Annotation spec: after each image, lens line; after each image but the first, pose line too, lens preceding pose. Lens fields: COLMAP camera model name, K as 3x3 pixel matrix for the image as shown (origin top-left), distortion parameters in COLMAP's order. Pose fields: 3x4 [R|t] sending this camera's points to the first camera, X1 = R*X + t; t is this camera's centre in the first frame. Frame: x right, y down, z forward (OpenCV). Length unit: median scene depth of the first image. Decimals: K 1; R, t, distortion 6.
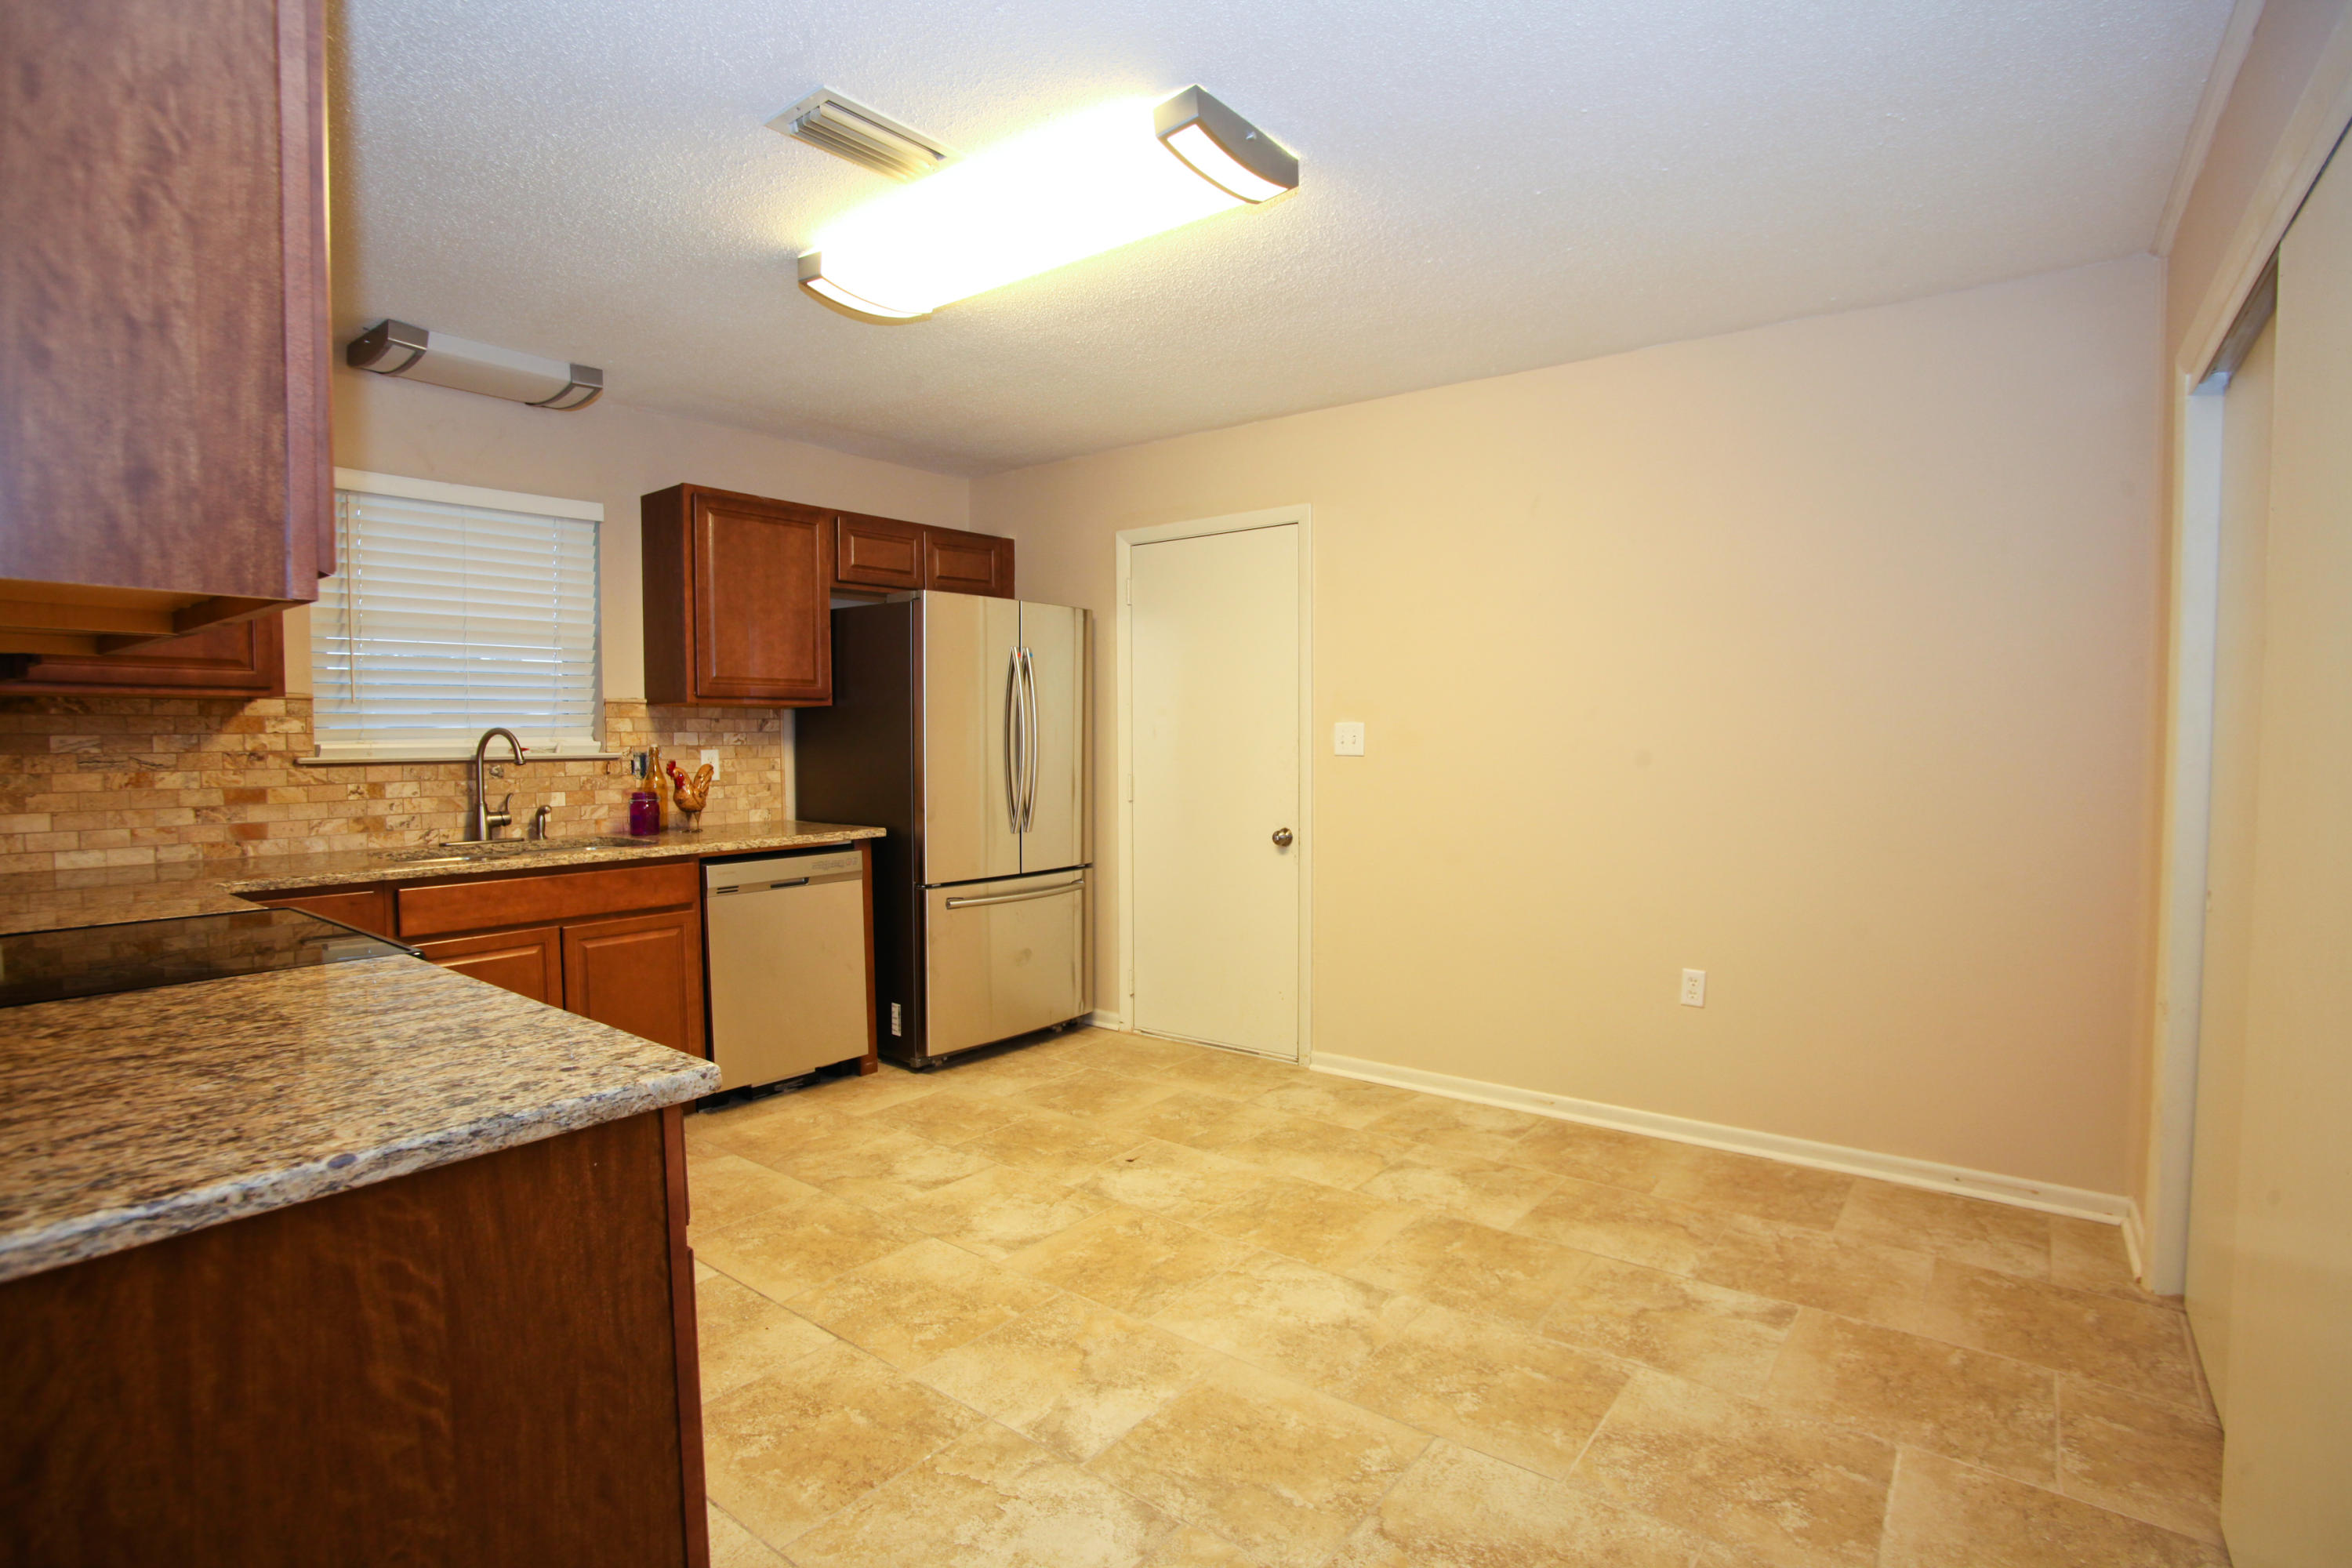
lens RADIAL K [[1164.3, 0, 1179.0], [0, 1164.3, 794.5], [0, 0, 1]] dist [-0.075833, 0.030370]
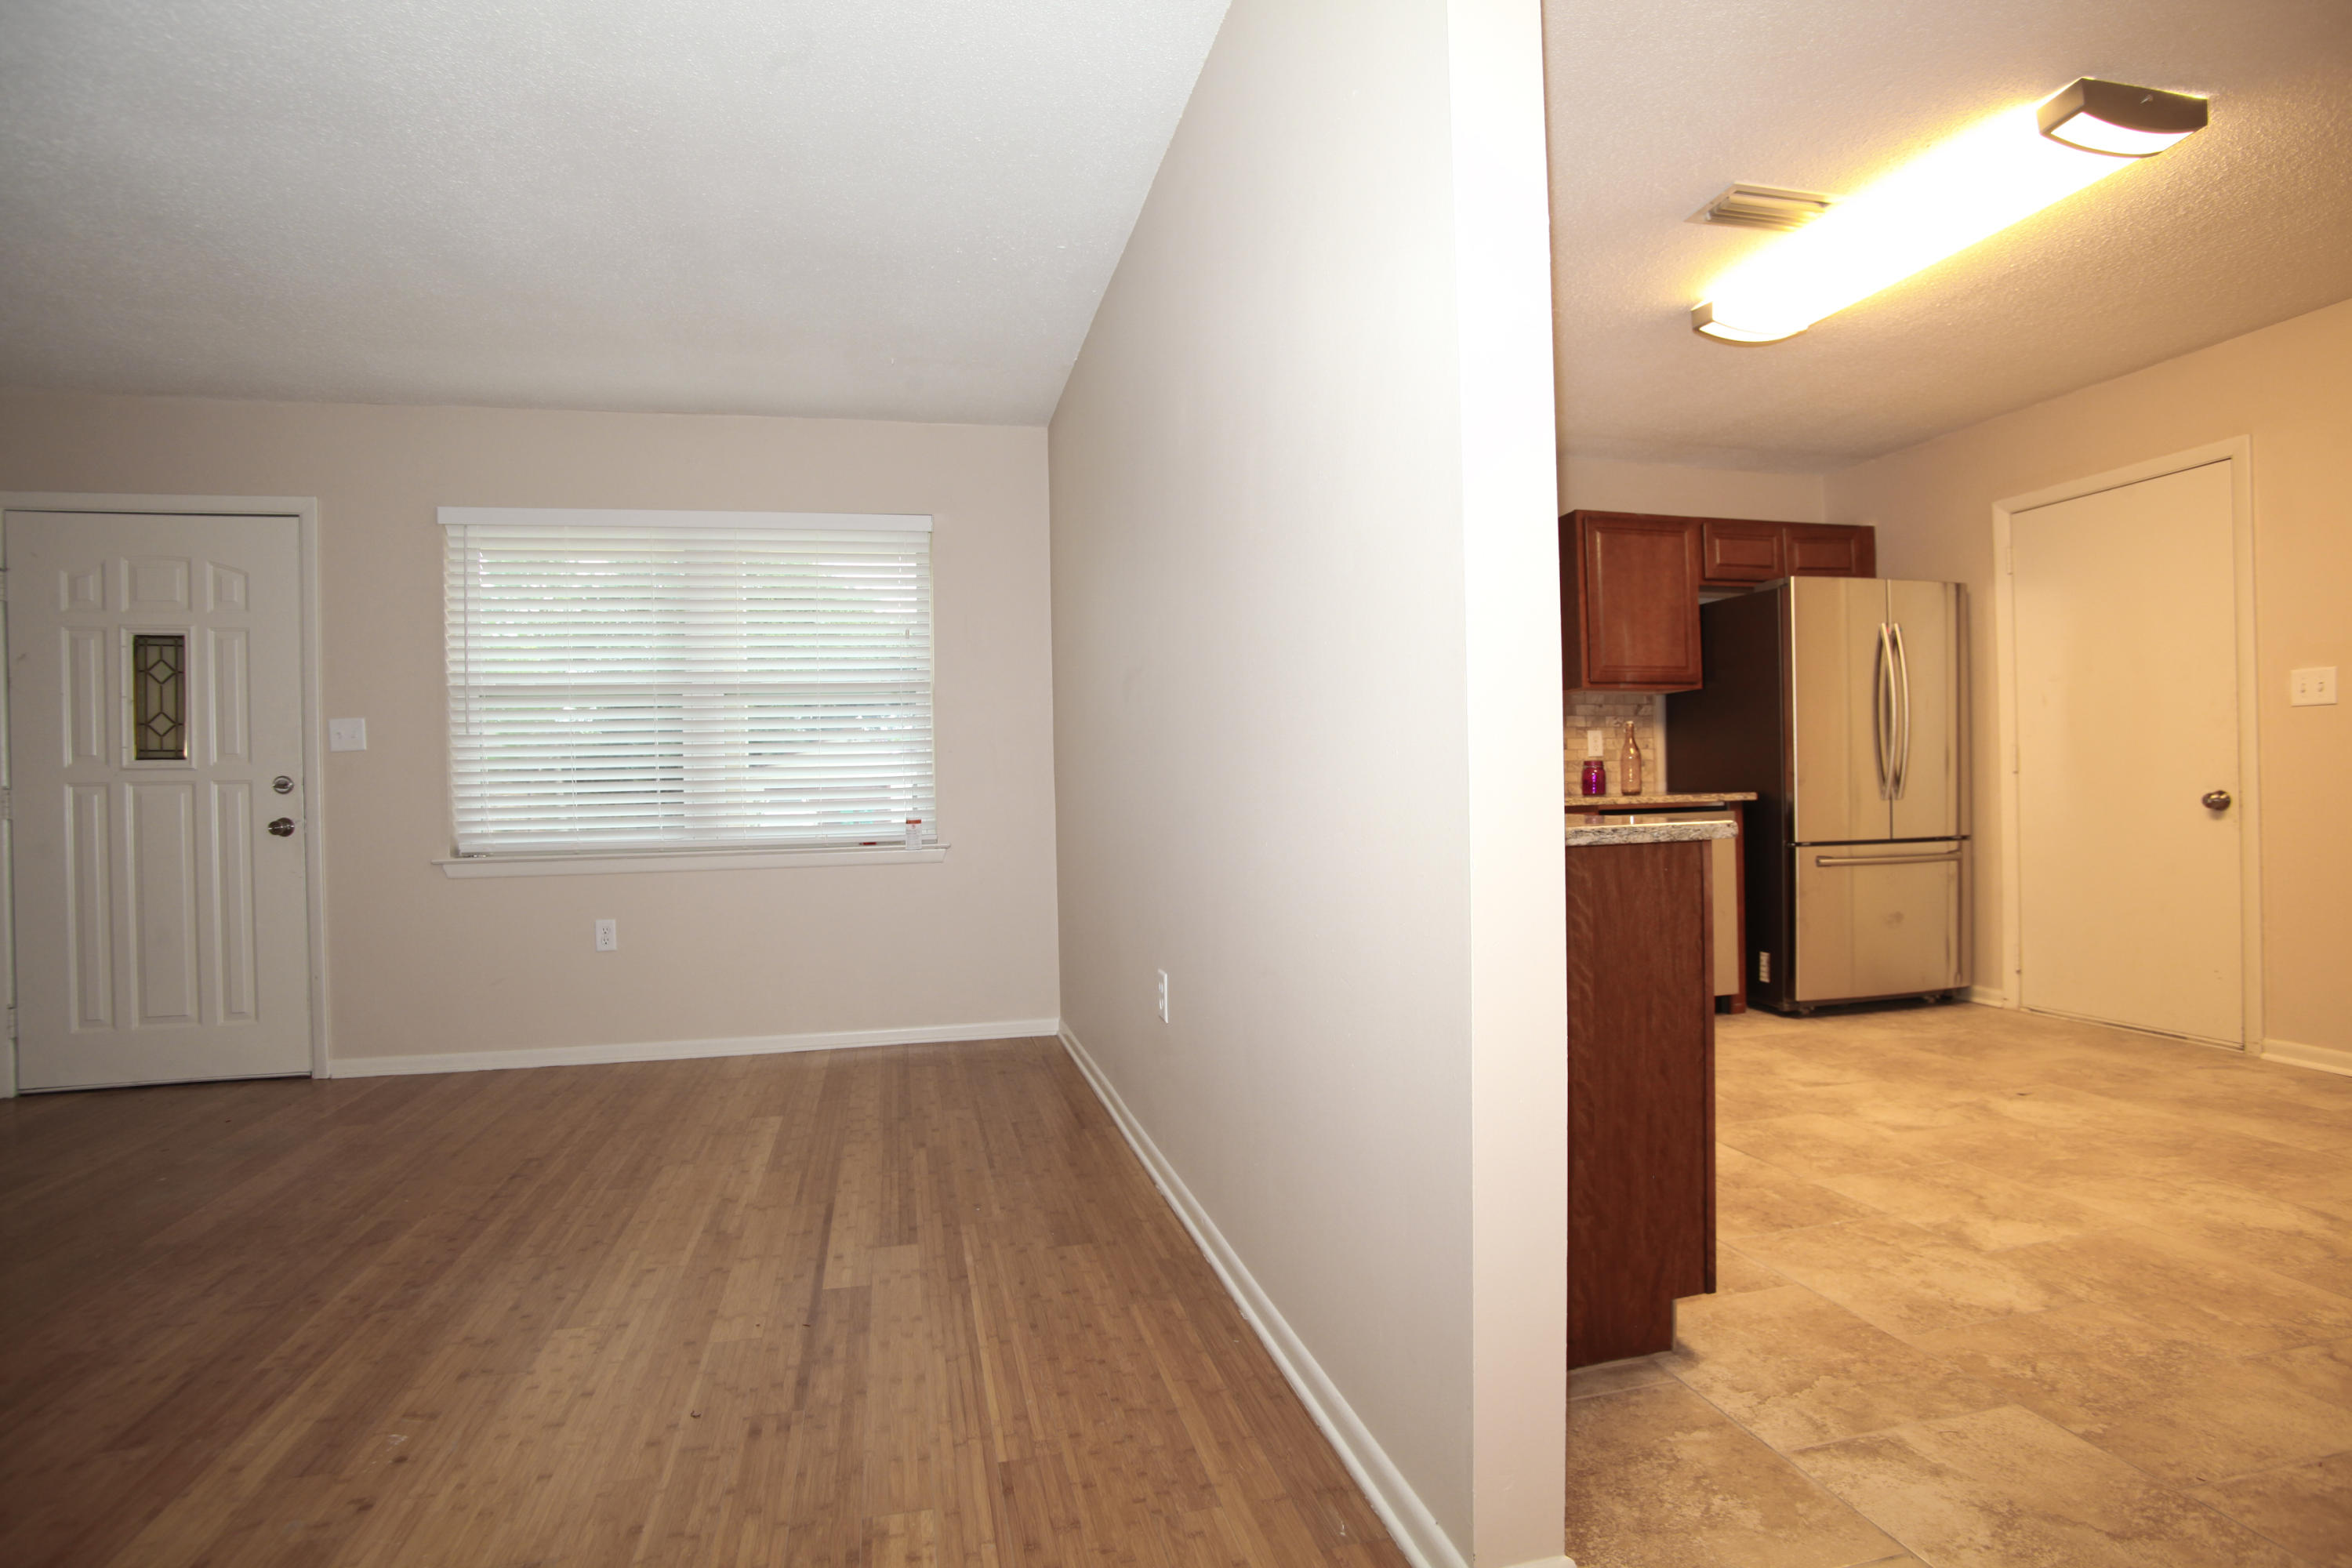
lens RADIAL K [[1164.3, 0, 1158.3], [0, 1164.3, 795.1], [0, 0, 1]] dist [-0.075833, 0.030370]
pose [[0.775818, -0.010818, -0.630864, -0.006061], [-0.012624, 0.999387, -0.032661, 0.094591], [0.630831, 0.033303, 0.775205, -0.274793]]
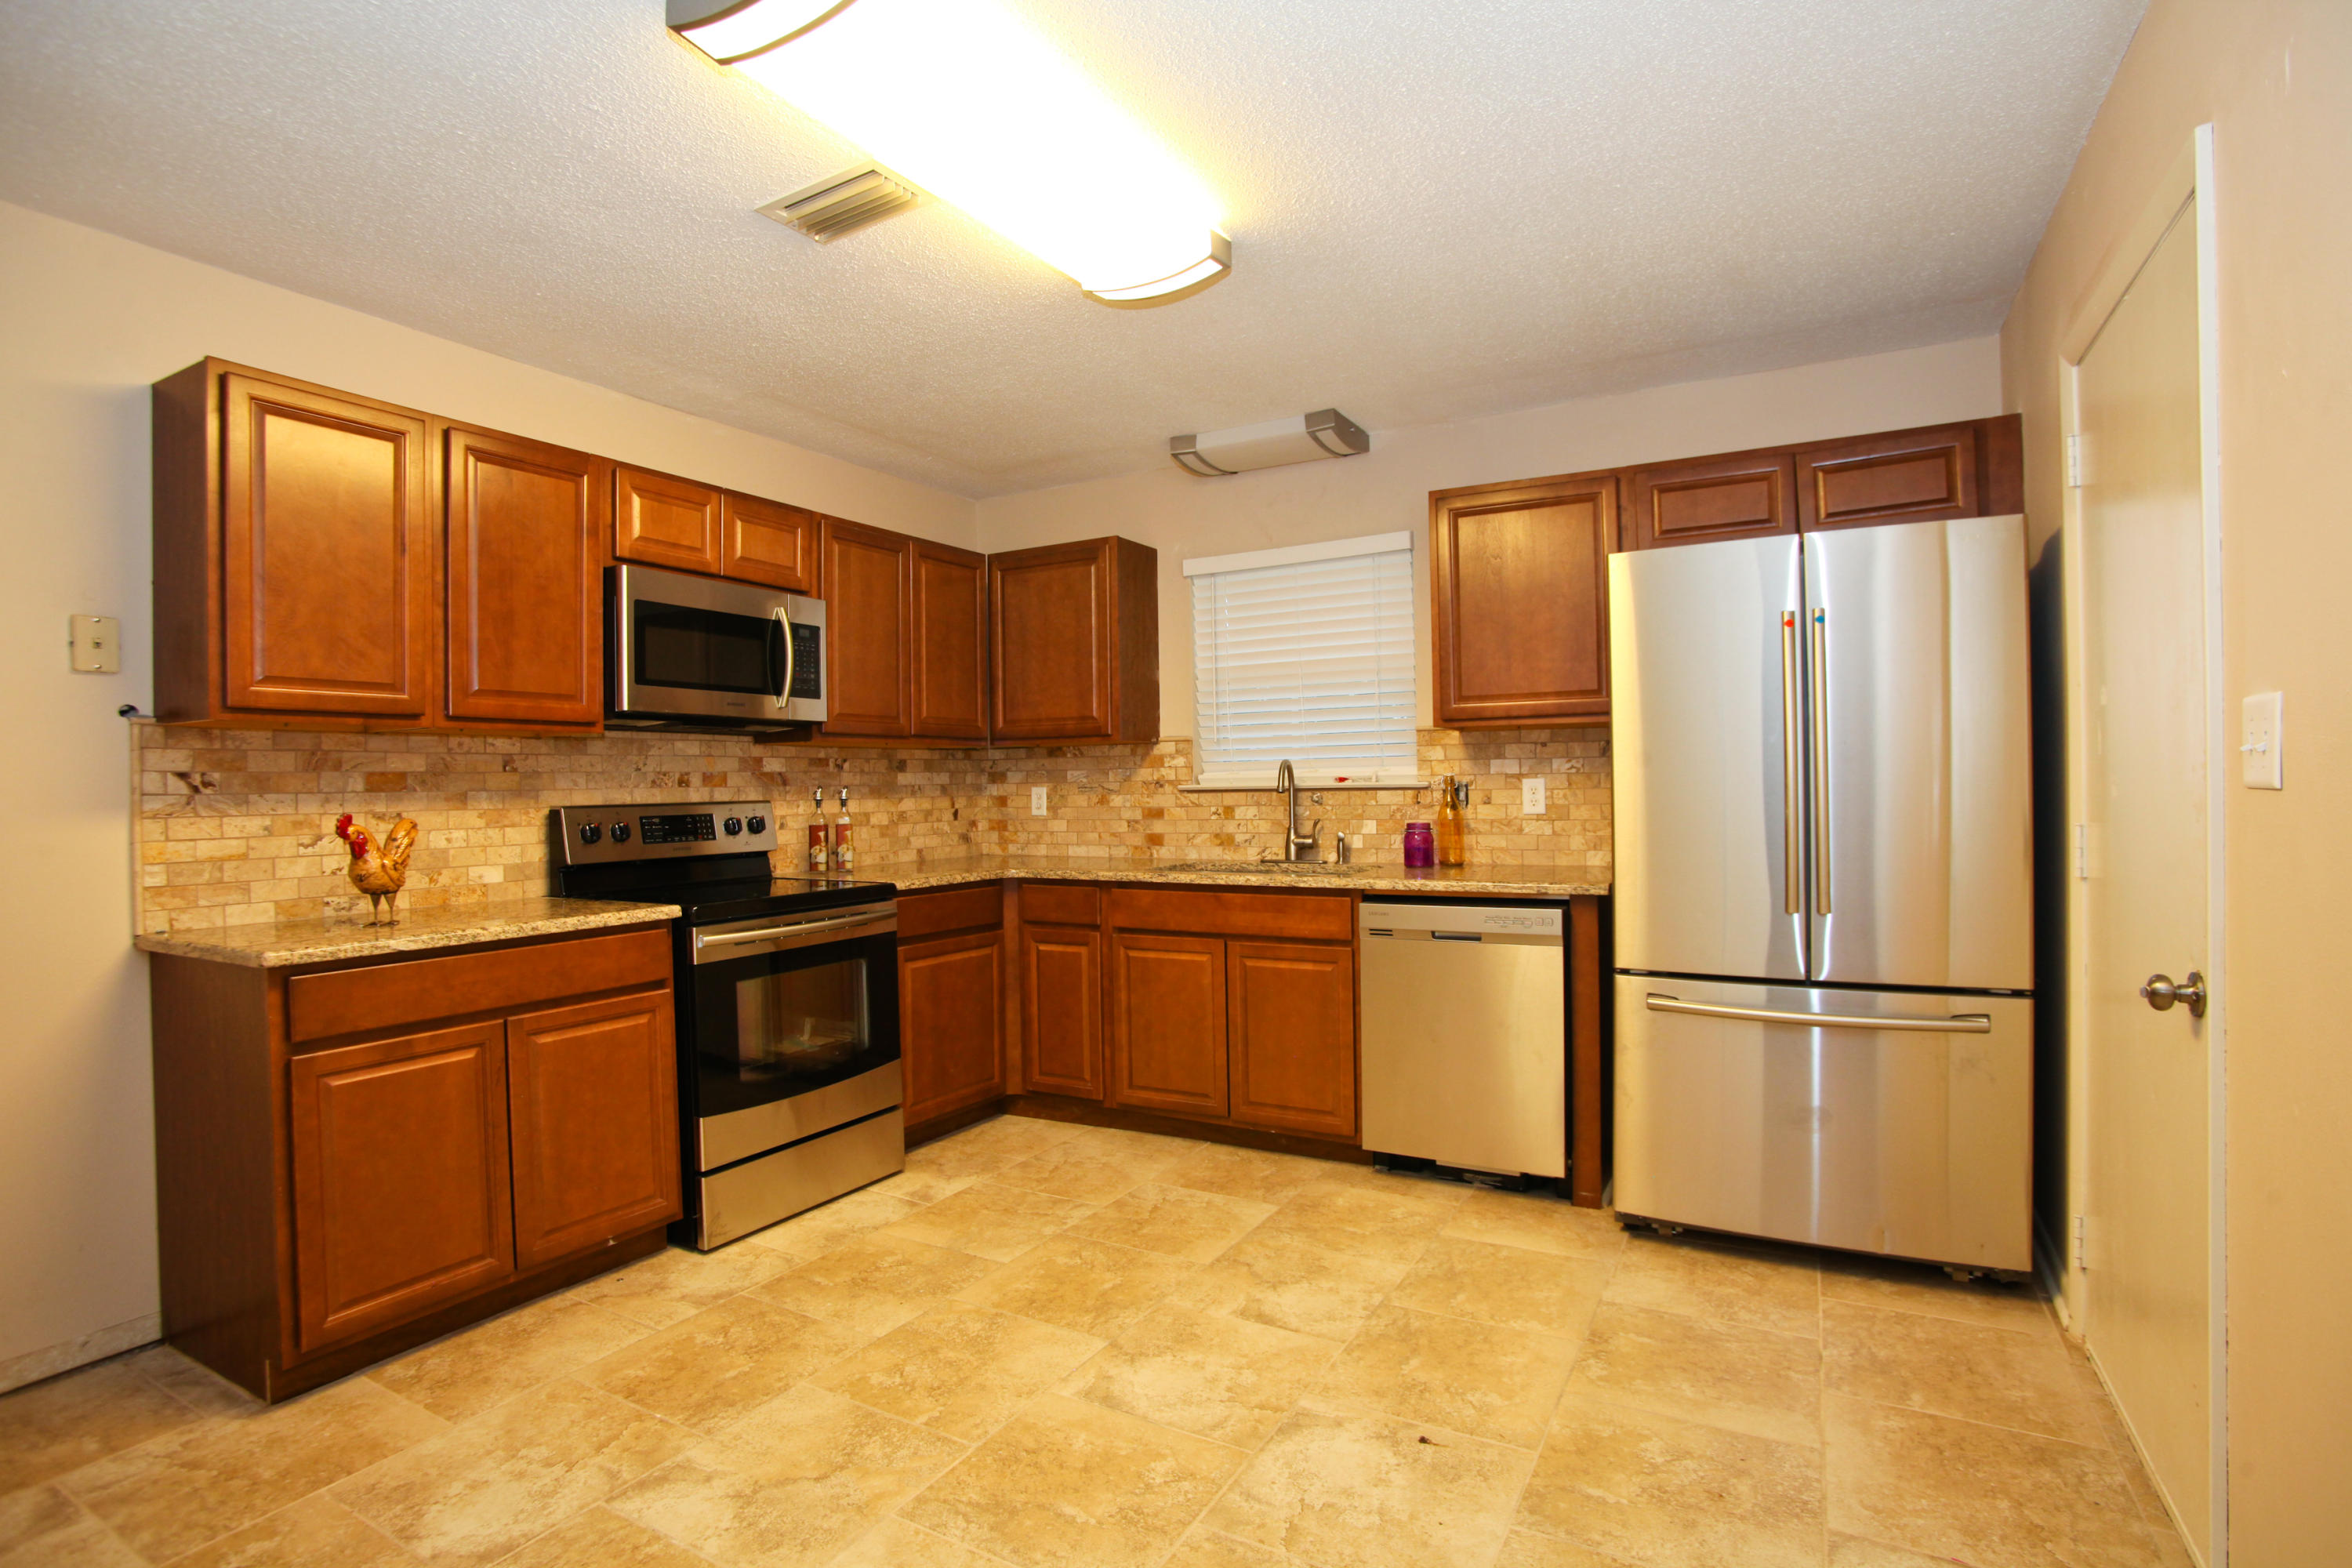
lens RADIAL K [[1164.3, 0, 1166.3], [0, 1164.3, 791.4], [0, 0, 1]] dist [-0.075833, 0.030370]
pose [[0.125195, 0.004057, -0.992124, 0.550254], [-0.035920, 0.999355, -0.000447, -0.023977], [0.991482, 0.035693, 0.125260, 0.790989]]
